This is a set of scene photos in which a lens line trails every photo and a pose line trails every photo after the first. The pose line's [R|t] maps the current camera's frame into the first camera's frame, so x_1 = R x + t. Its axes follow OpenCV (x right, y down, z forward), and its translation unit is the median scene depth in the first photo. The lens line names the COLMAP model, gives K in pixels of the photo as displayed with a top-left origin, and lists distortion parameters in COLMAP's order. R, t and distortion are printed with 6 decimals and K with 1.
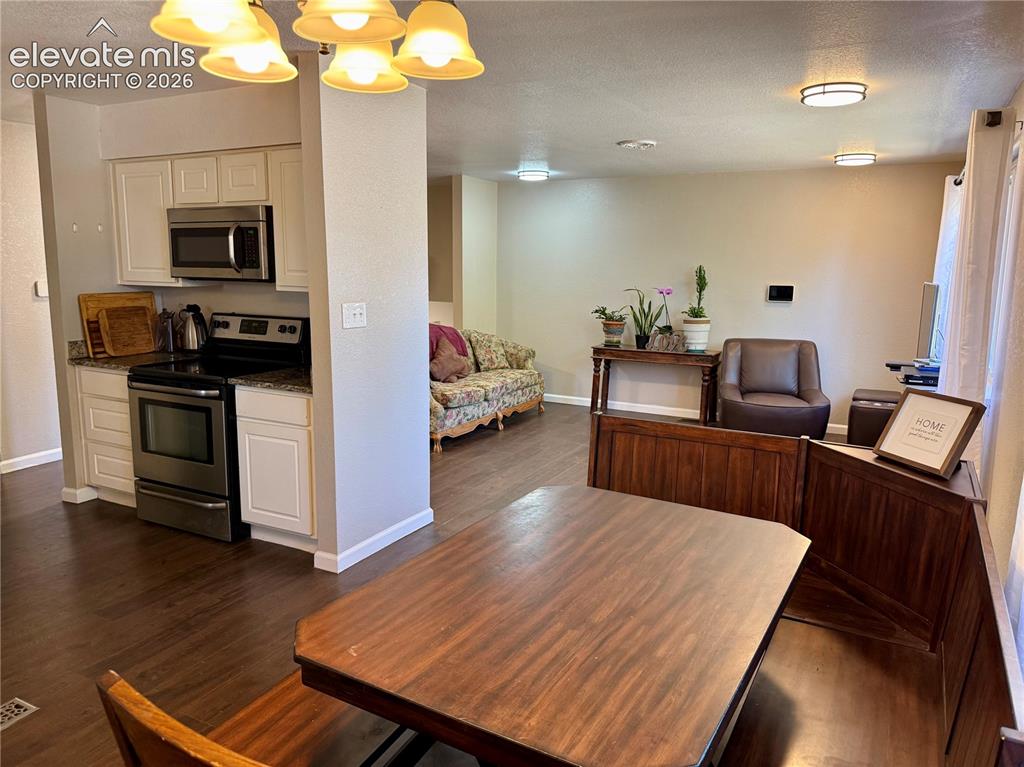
lens RADIAL K [[745.9, 0, 510.5], [0, 745.9, 384.0], [0, 0, 1]] dist [0.030765, -0.003946]
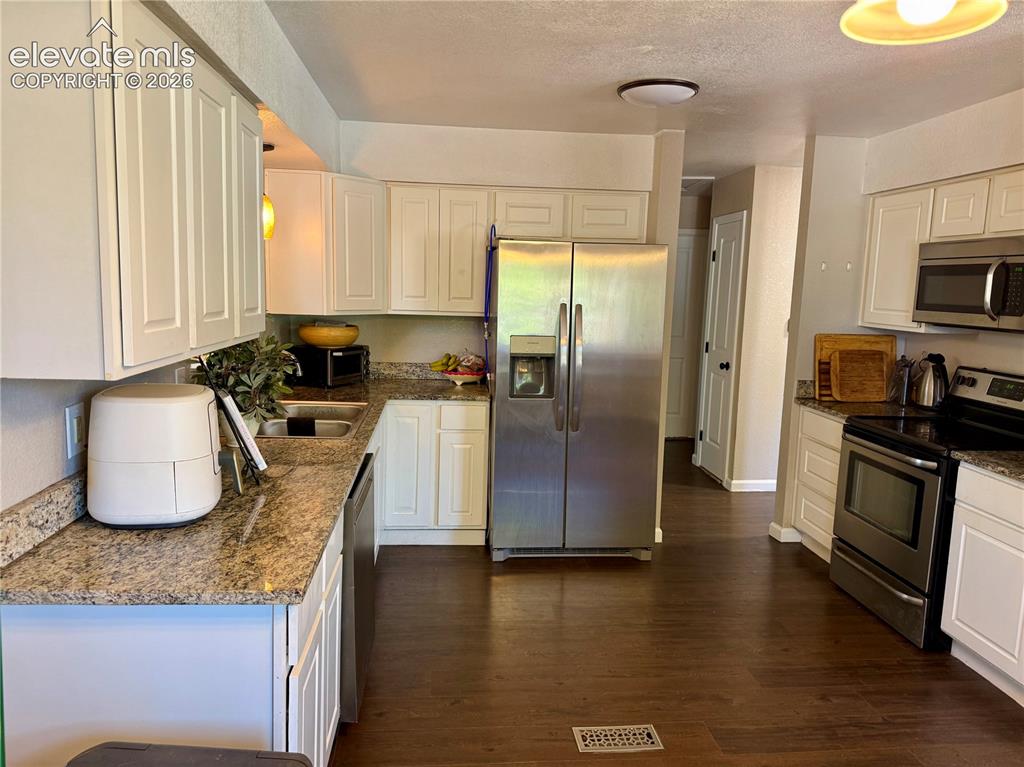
lens RADIAL K [[745.9, 0, 509.3], [0, 745.9, 378.3], [0, 0, 1]] dist [0.030765, -0.003946]
pose [[0.555336, 0.118568, -0.823130, 0.014227], [-0.158705, 0.986703, 0.035057, -0.033680], [0.816342, 0.111167, 0.566770, 0.131939]]
